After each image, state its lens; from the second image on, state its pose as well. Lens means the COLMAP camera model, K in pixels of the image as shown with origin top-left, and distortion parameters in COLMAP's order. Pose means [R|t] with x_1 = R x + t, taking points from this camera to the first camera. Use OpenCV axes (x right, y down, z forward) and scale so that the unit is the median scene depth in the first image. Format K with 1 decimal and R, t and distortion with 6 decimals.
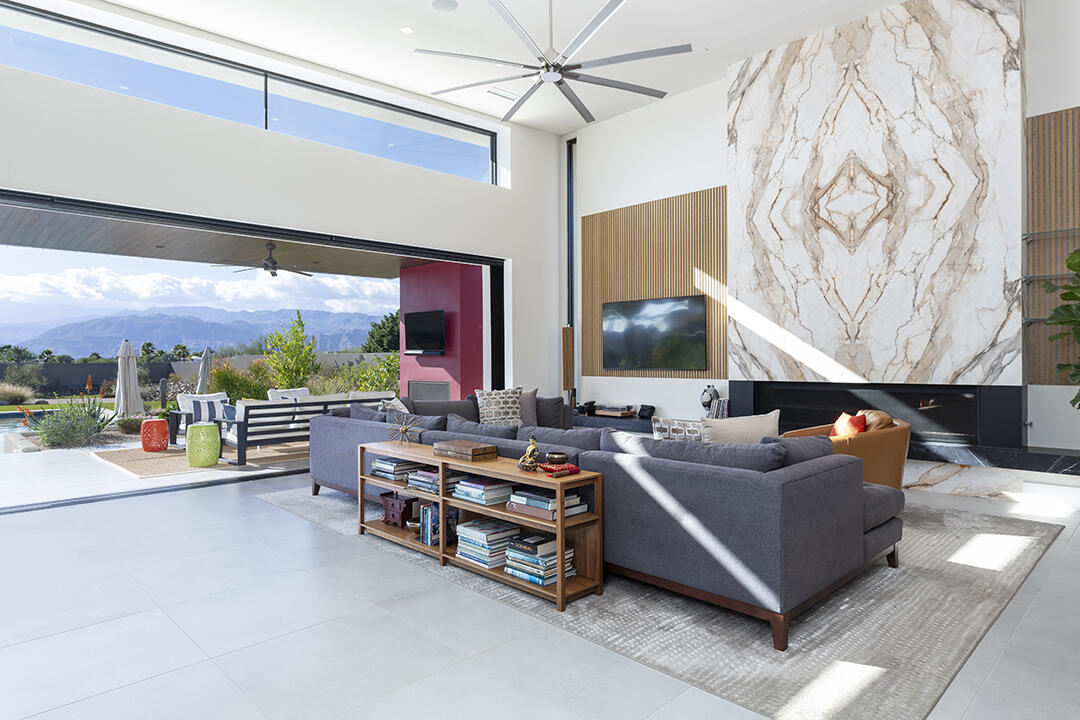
lens RADIAL K [[624.6, 0, 546.9], [0, 624.6, 360.1], [0, 0, 1]] dist [-0.001348, -0.001976]
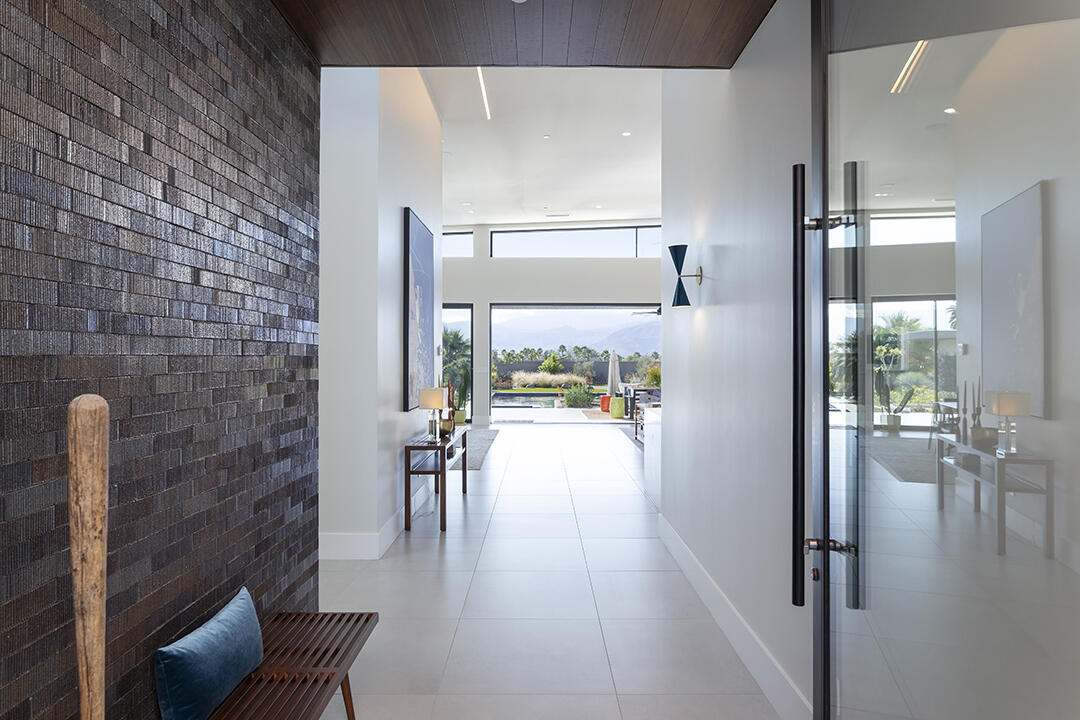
lens RADIAL K [[624.6, 0, 545.1], [0, 624.6, 357.2], [0, 0, 1]] dist [-0.001348, -0.001976]
pose [[0.710006, 0.006184, -0.704168, 0.829788], [-0.007707, 0.999970, 0.001011, -0.033644], [0.704153, 0.004709, 0.710033, -0.708038]]
